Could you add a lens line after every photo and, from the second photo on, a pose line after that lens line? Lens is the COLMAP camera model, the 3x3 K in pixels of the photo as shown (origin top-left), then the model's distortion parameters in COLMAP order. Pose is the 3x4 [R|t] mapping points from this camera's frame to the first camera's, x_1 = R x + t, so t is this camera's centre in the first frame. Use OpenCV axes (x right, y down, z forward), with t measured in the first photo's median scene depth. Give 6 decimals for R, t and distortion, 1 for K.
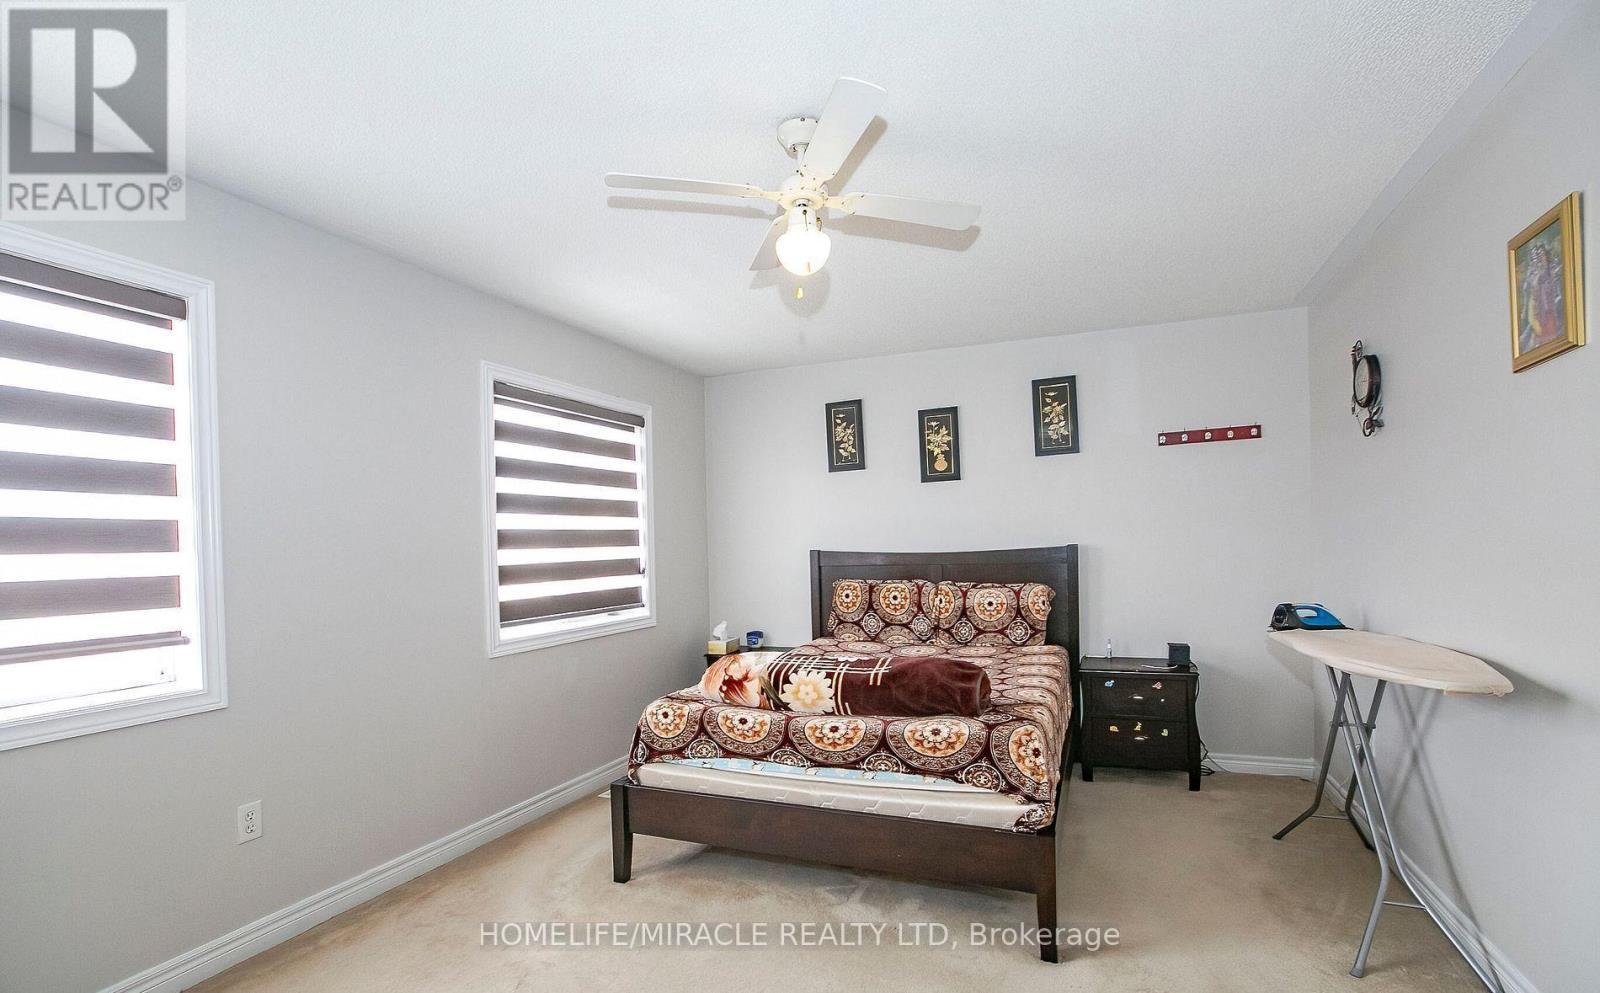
lens RADIAL K [[718.4, 0, 800.0], [0, 718.4, 496.5], [0, 0, 1]] dist [-0.050107, 0.022369]
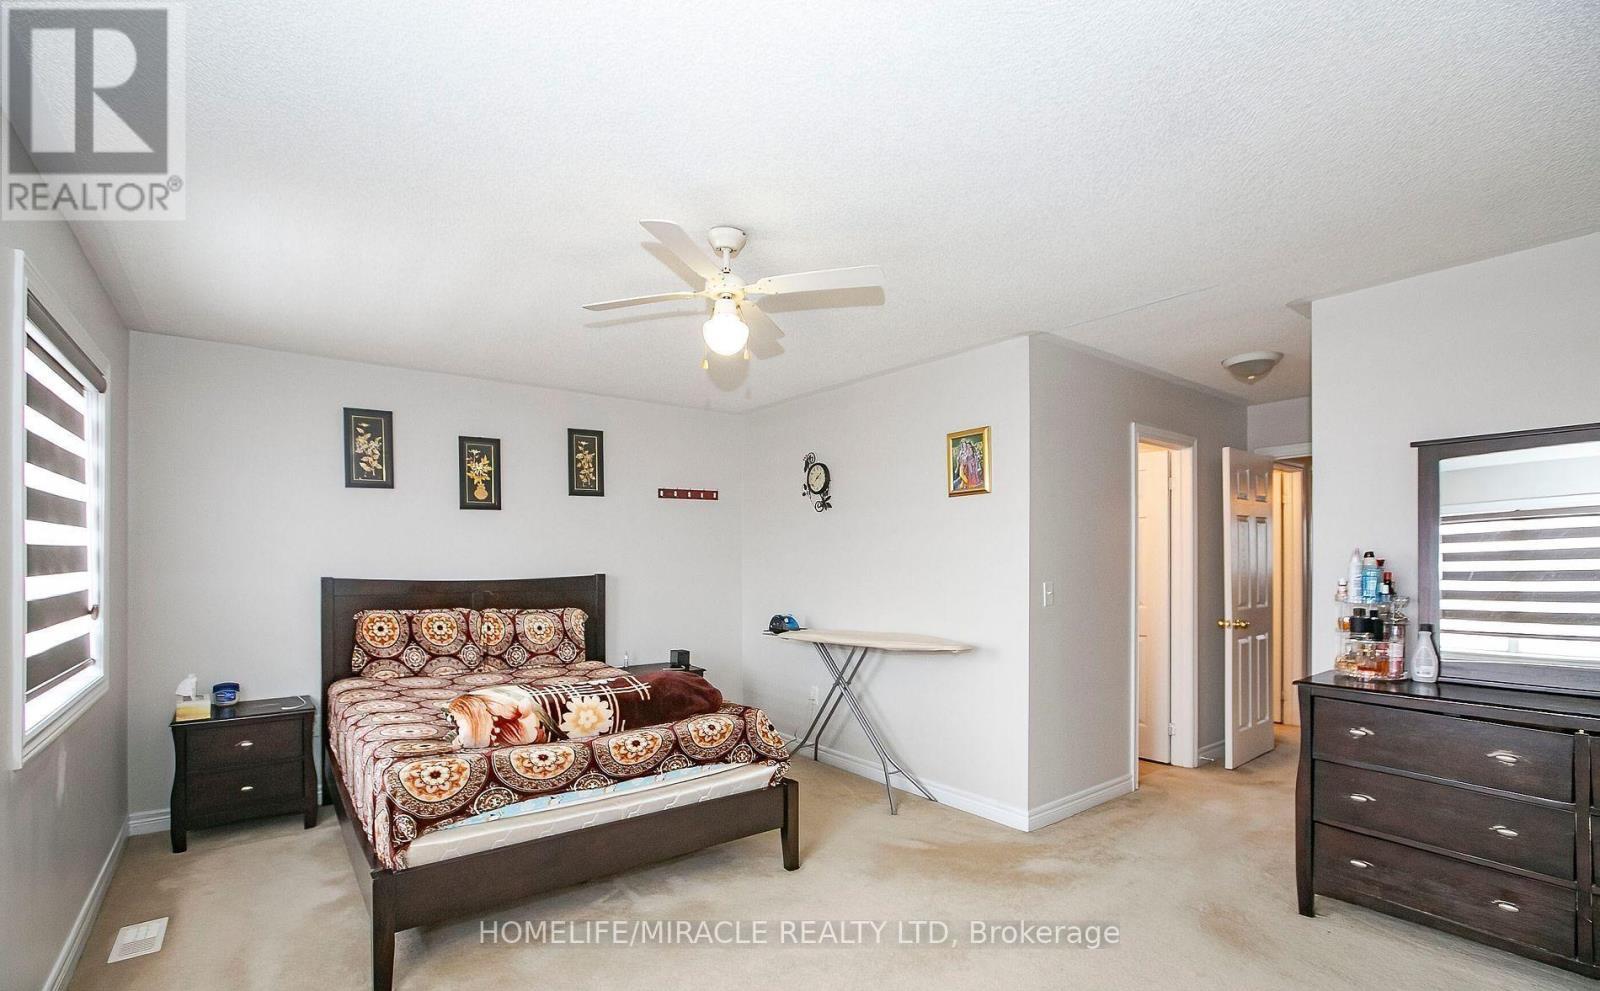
lens RADIAL K [[697.5, 0, 760.8], [0, 697.5, 496.9], [0, 0, 1]] dist [-0.000351, 0.000181]
pose [[0.556345, 0.096049, 0.825381, -0.436462], [-0.068978, 0.995207, -0.069317, 0.001966], [-0.828083, -0.018369, 0.560304, 0.129858]]
